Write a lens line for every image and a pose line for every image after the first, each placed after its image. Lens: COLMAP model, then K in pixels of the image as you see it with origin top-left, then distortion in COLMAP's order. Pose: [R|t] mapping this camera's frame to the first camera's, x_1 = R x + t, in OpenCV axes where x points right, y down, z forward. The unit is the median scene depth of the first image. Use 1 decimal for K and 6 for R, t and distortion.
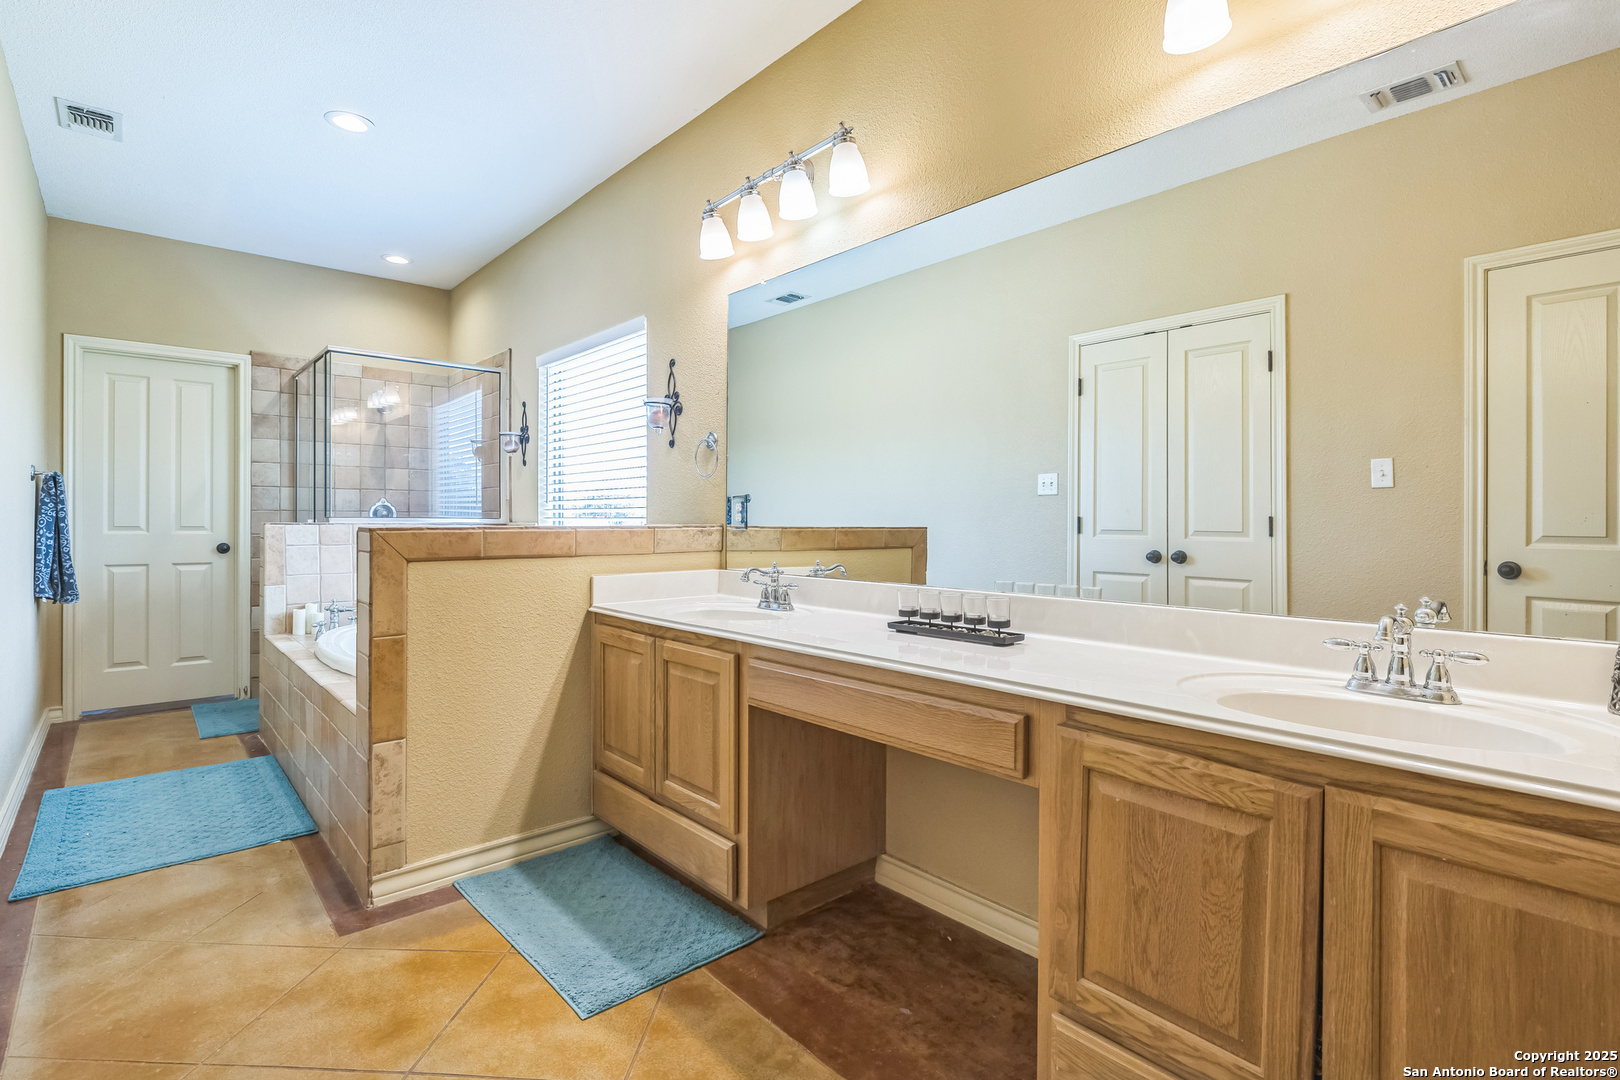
lens RADIAL K [[770.0, 0, 809.9], [0, 770.0, 517.9], [0, 0, 1]] dist [-0.002550, 0.000025]
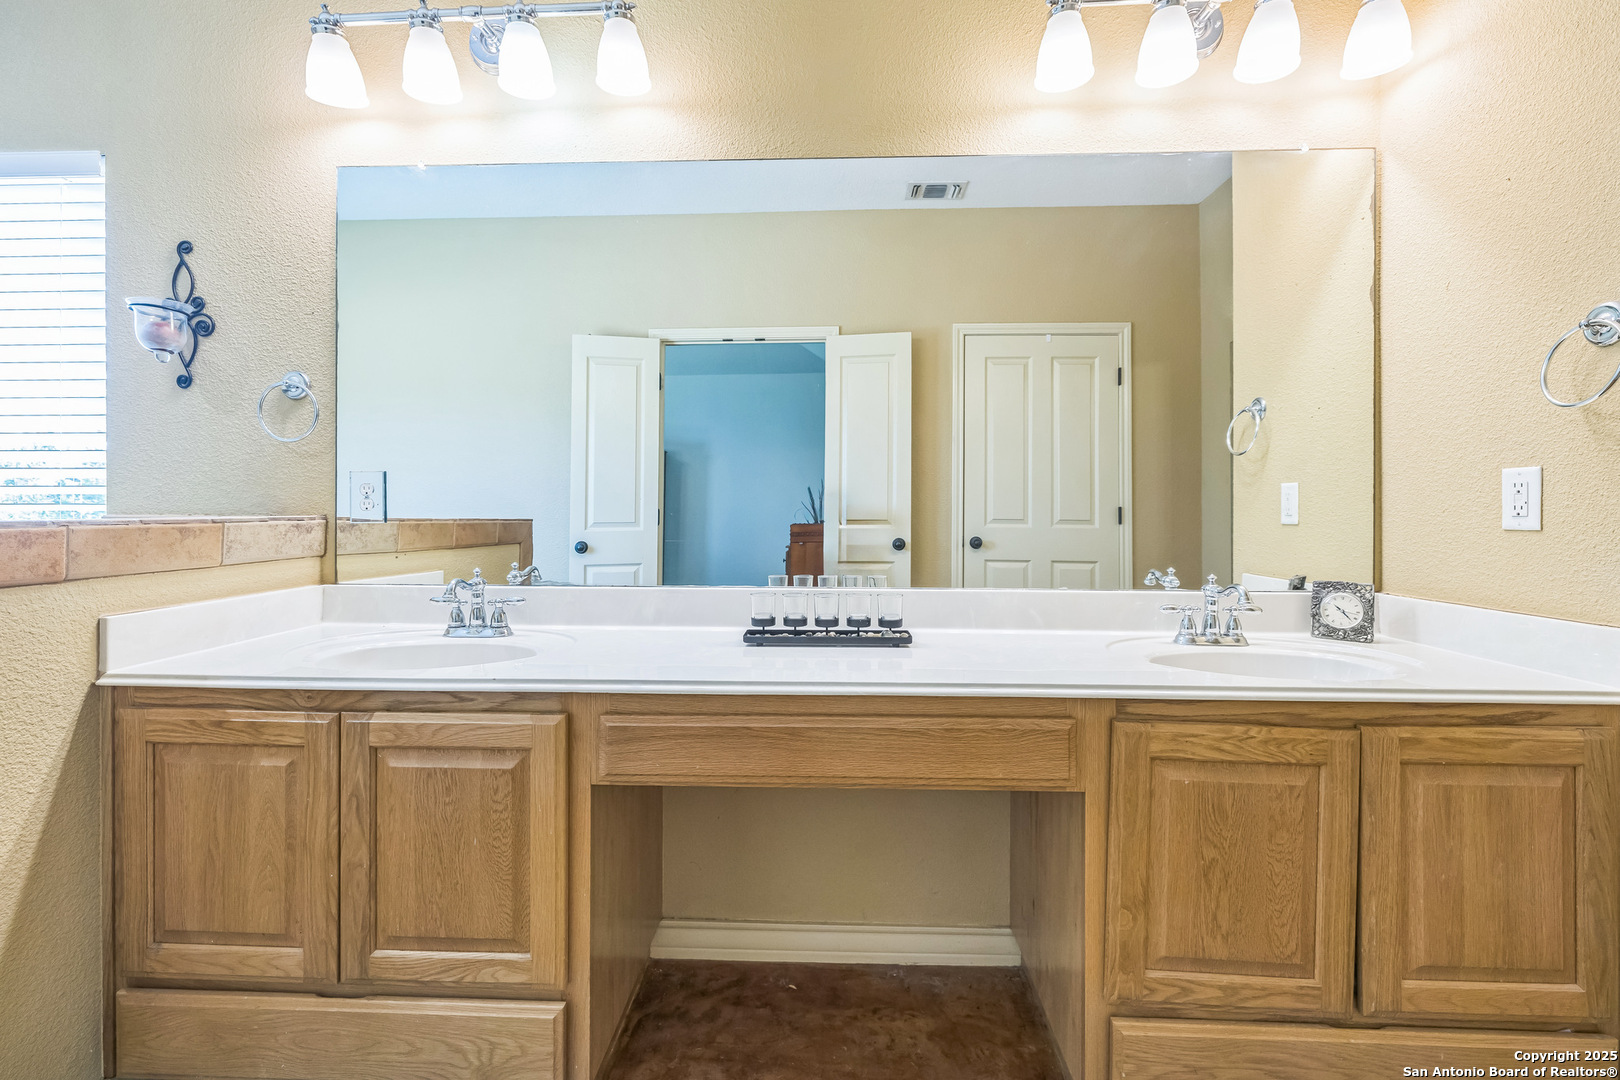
lens RADIAL K [[703.8, 0, 810.1], [0, 703.8, 509.7], [0, 0, 1]] dist [0.001214, 0.000144]
pose [[0.694334, 0.000612, 0.719653, -0.235330], [-0.004309, 0.999985, 0.003307, -0.000068], [-0.719640, -0.005397, 0.694327, 0.264971]]
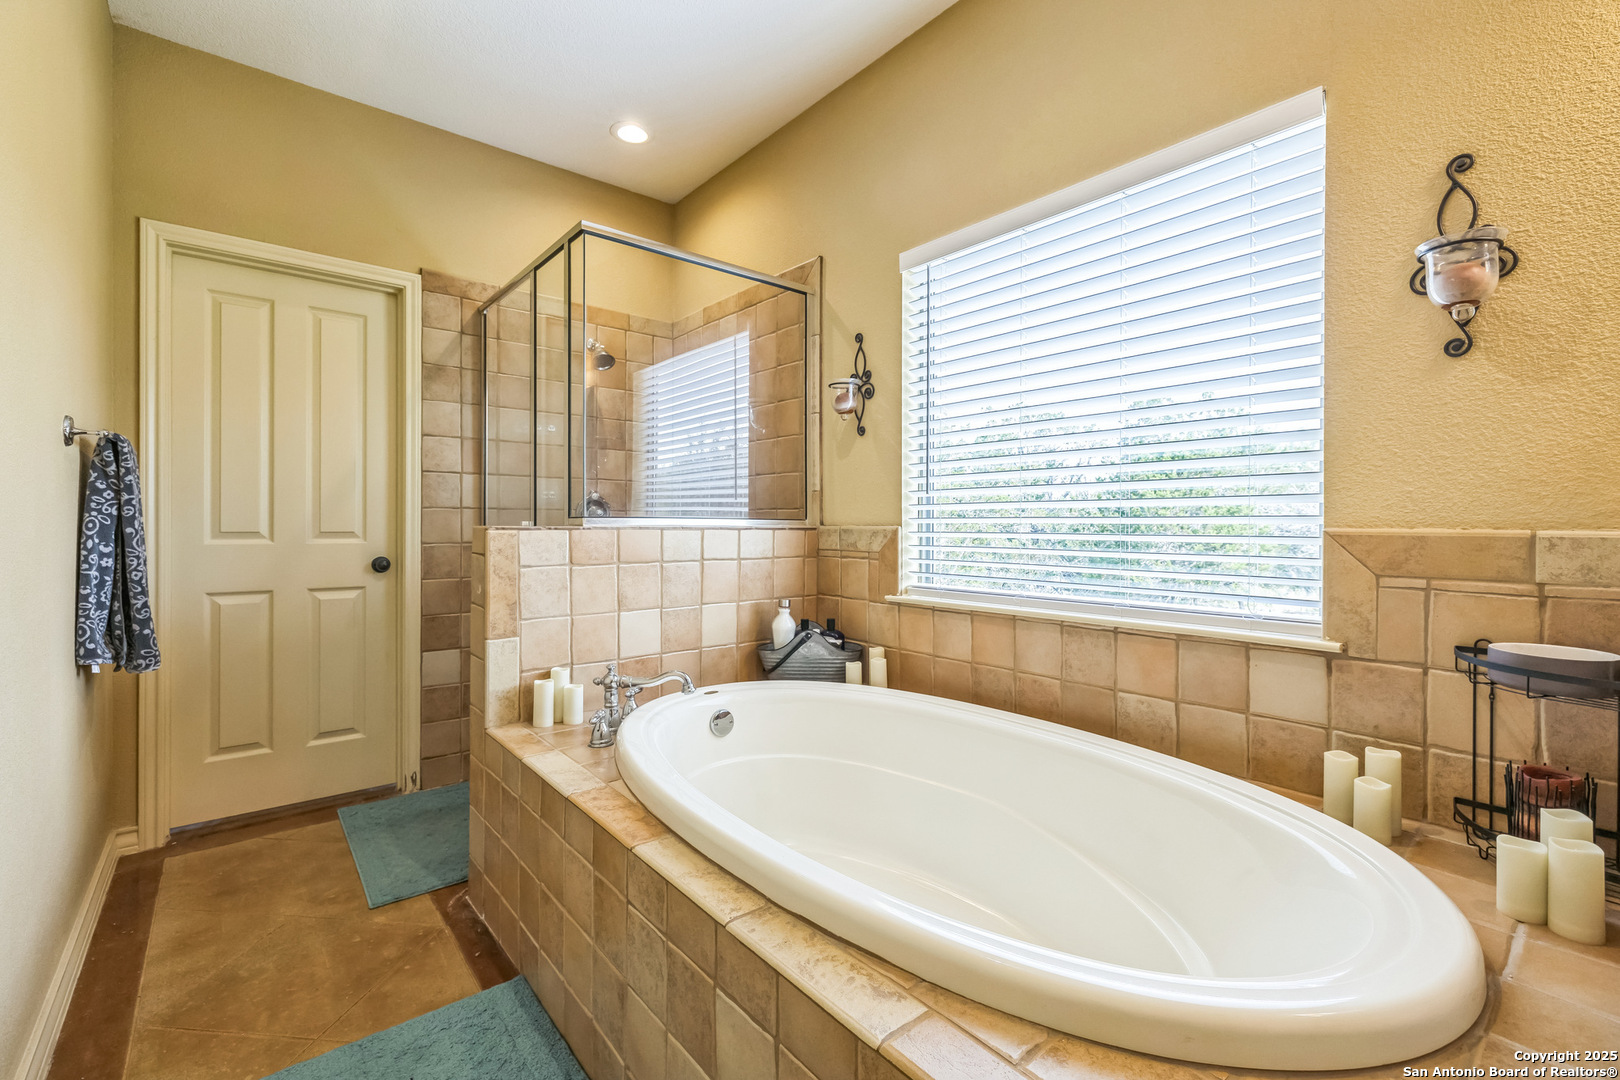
lens RADIAL K [[696.1, 0, 812.2], [0, 696.1, 522.0], [0, 0, 1]] dist [0.001224, -0.000055]
pose [[0.999584, -0.000581, -0.028836, -0.537428], [0.000602, 1.000000, 0.000707, 0.003385], [0.028836, -0.000724, 0.999584, 0.589072]]
